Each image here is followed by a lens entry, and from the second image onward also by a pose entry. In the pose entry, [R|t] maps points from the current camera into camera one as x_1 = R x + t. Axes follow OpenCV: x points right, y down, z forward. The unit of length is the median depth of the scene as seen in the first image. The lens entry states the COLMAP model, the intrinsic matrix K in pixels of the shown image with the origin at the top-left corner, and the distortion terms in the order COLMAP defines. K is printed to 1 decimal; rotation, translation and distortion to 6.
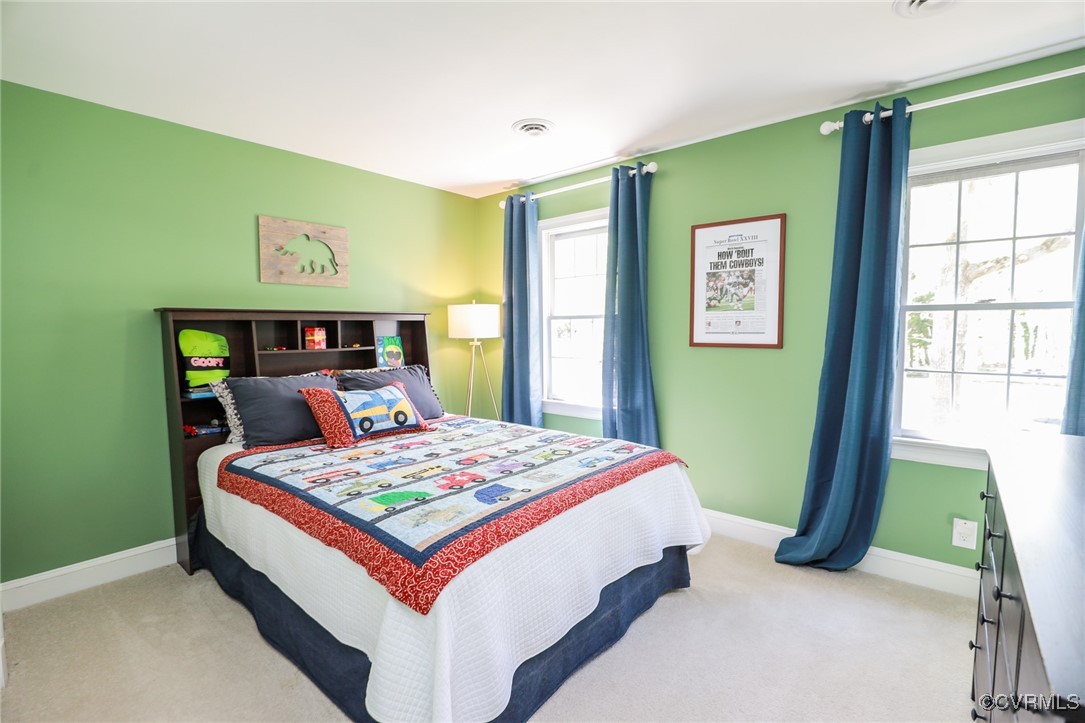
lens RADIAL K [[502.0, 0, 542.5], [0, 502.0, 361.5], [0, 0, 1]] dist [-0.035482, 0.000516]
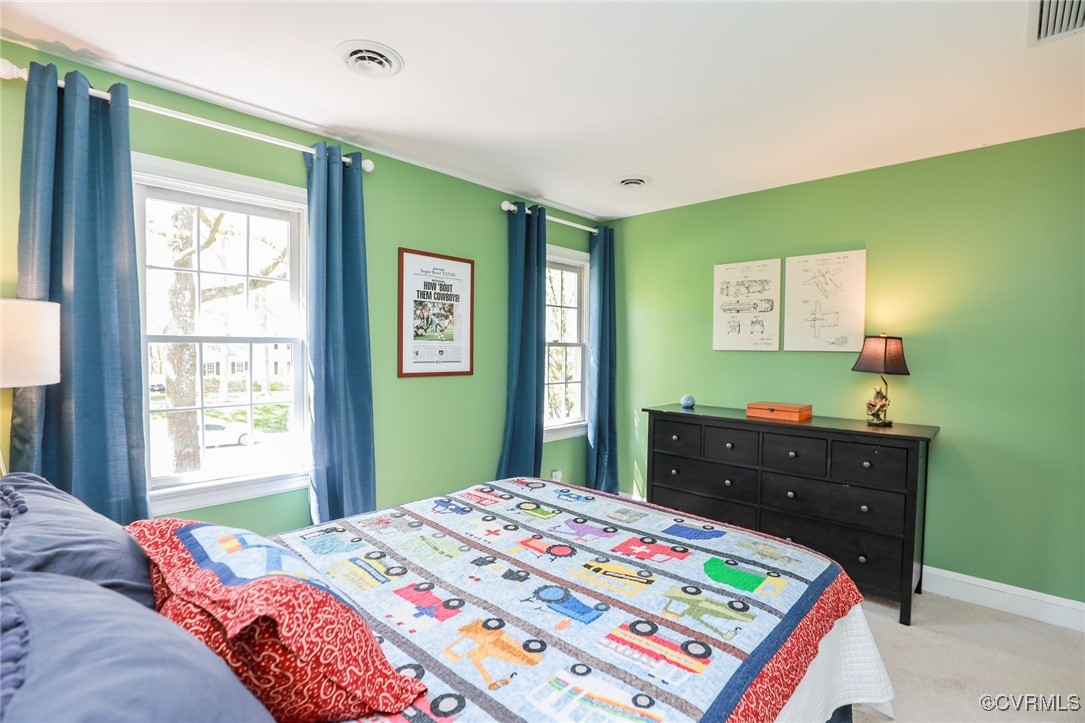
lens RADIAL K [[502.0, 0, 542.5], [0, 502.0, 361.5], [0, 0, 1]] dist [-0.035482, 0.000516]
pose [[0.037476, -0.017591, 0.999143, -0.671079], [0.054160, 0.998411, 0.015547, -0.064583], [-0.997829, 0.053531, 0.038369, 0.765470]]
